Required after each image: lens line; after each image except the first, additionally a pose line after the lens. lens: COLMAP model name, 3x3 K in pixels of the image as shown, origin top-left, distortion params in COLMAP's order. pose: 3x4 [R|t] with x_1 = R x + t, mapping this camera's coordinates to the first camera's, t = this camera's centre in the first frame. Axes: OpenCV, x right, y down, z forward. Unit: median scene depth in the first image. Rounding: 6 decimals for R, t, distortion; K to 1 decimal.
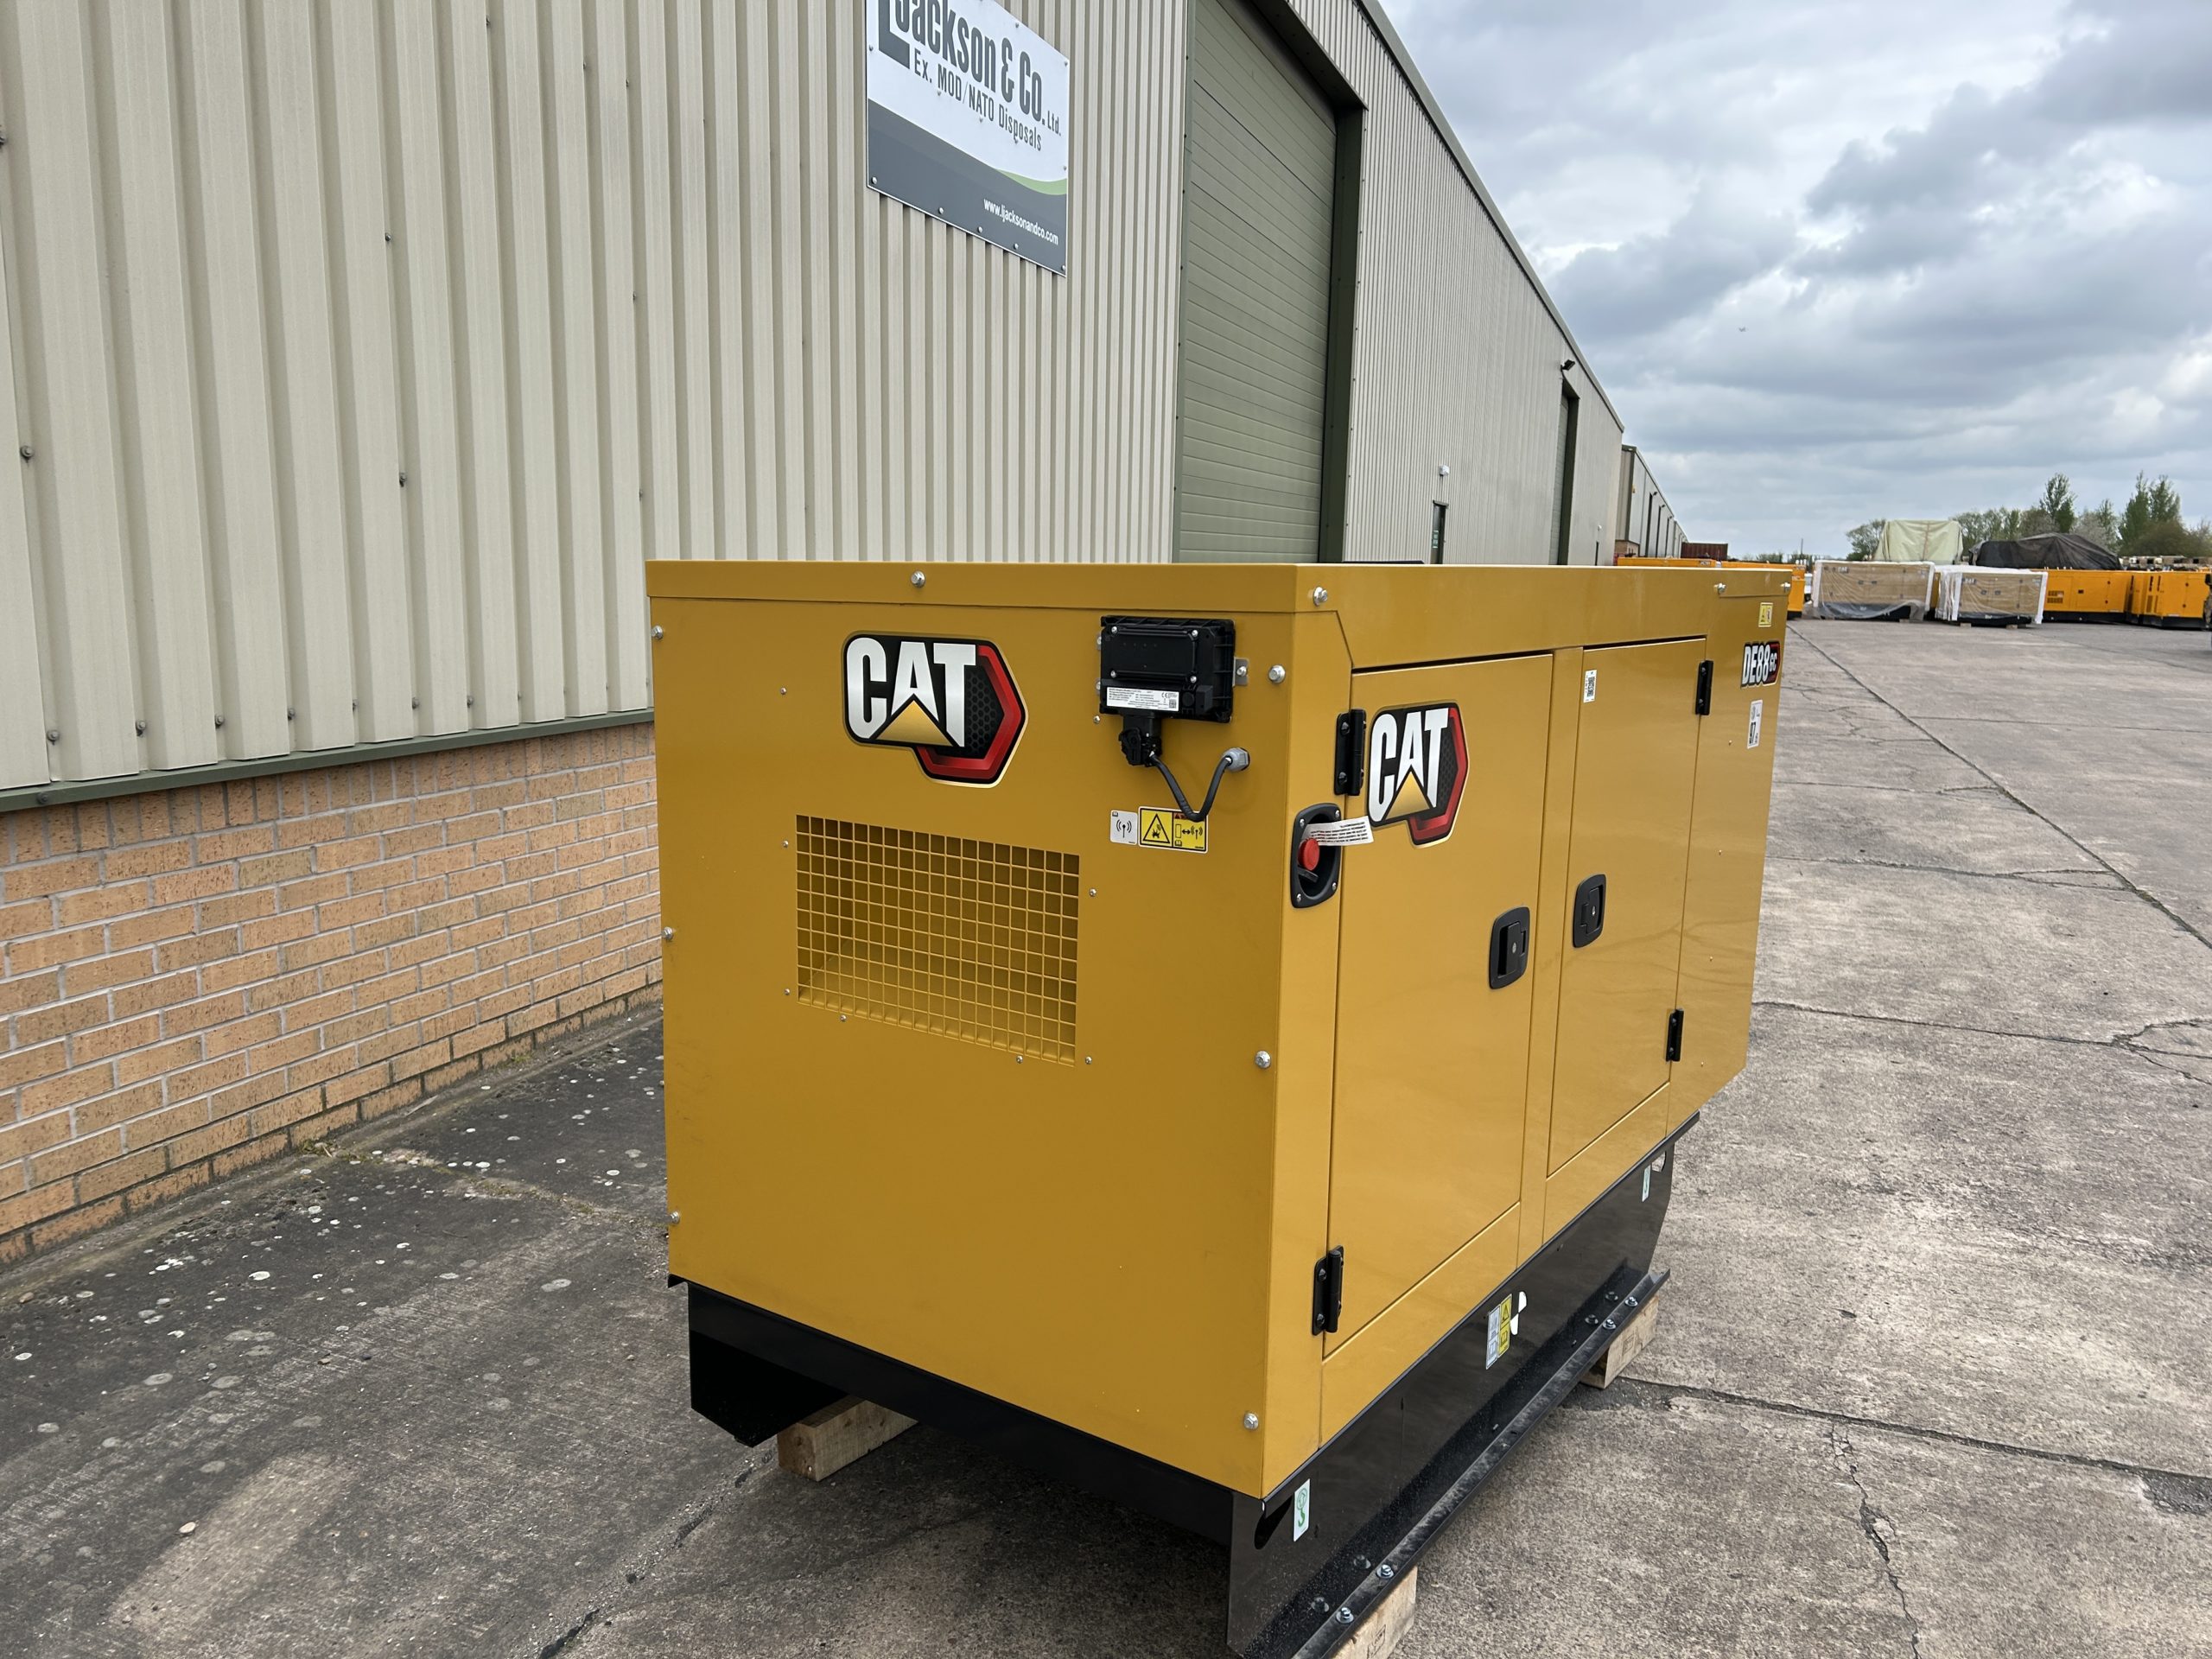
lens RADIAL K [[1672.1, 0, 1112.2], [0, 1672.1, 838.9], [0, 0, 1]] dist [0.062789, -0.127219]
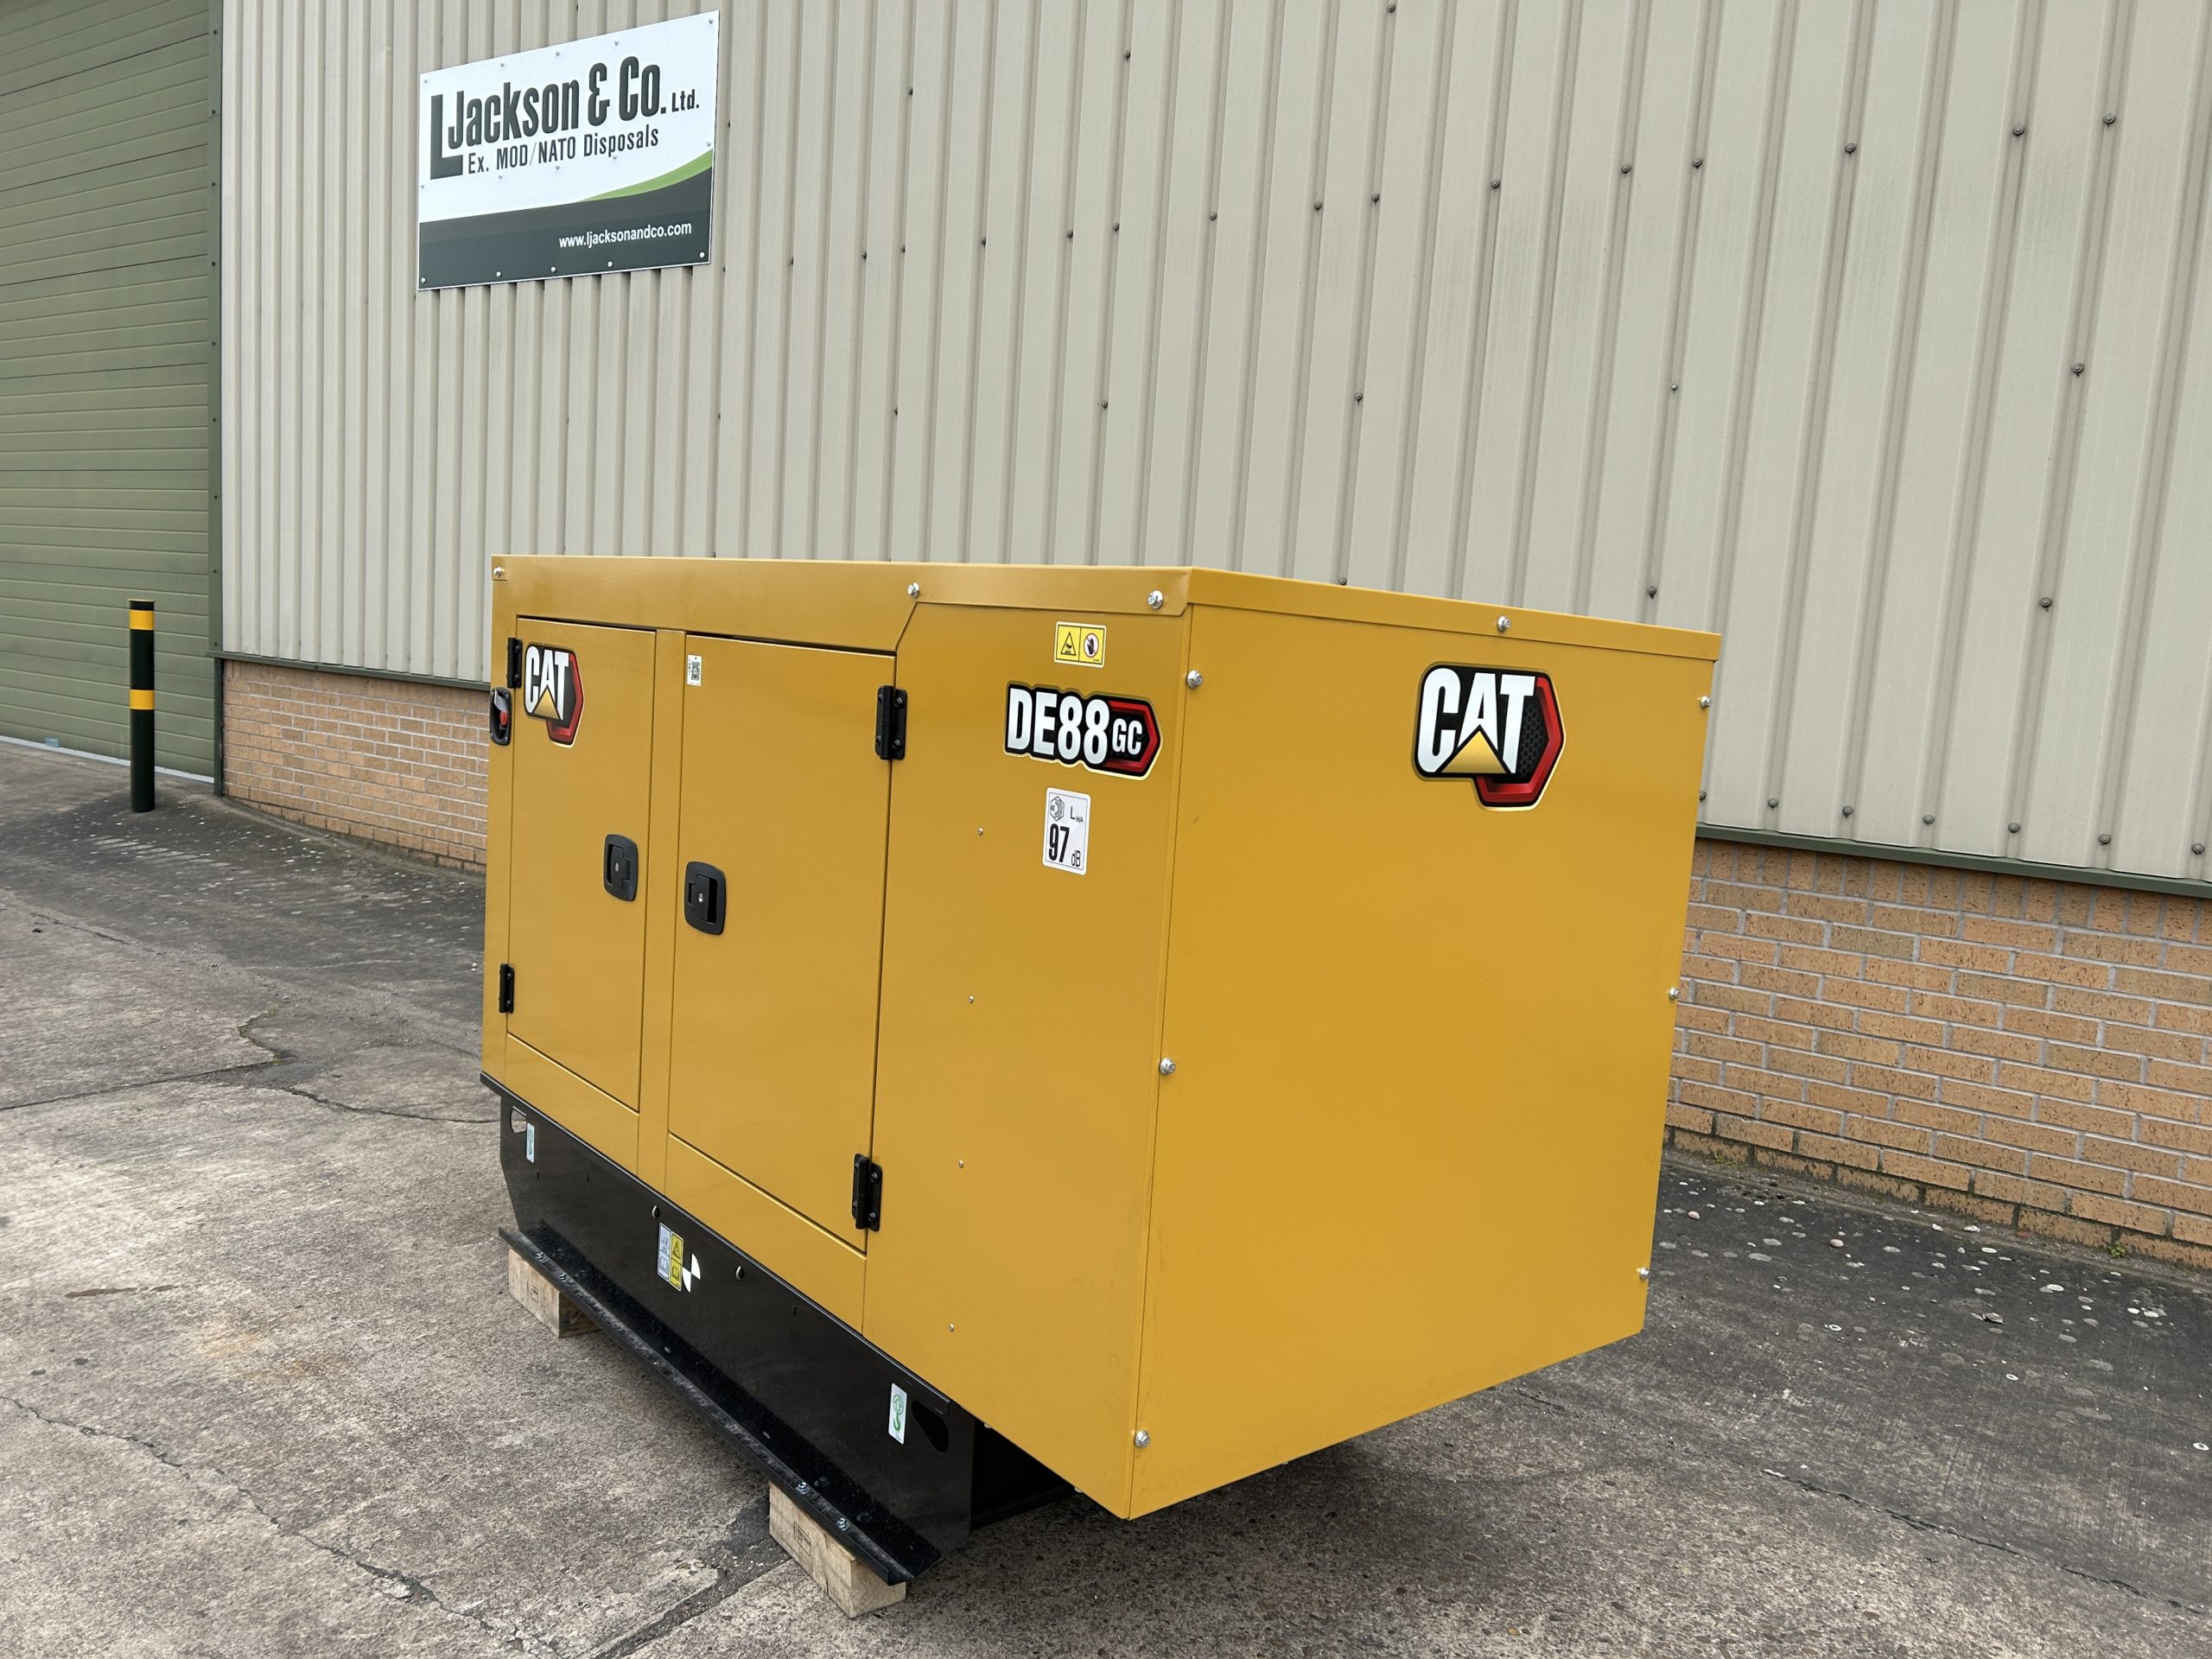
lens RADIAL K [[1672.1, 0, 1112.2], [0, 1672.1, 838.9], [0, 0, 1]] dist [0.062789, -0.127219]
pose [[-0.282415, 0.075915, -0.956284, 1.221336], [-0.231103, 0.962120, 0.144629, -0.201375], [0.931039, 0.261845, -0.254173, 1.533634]]
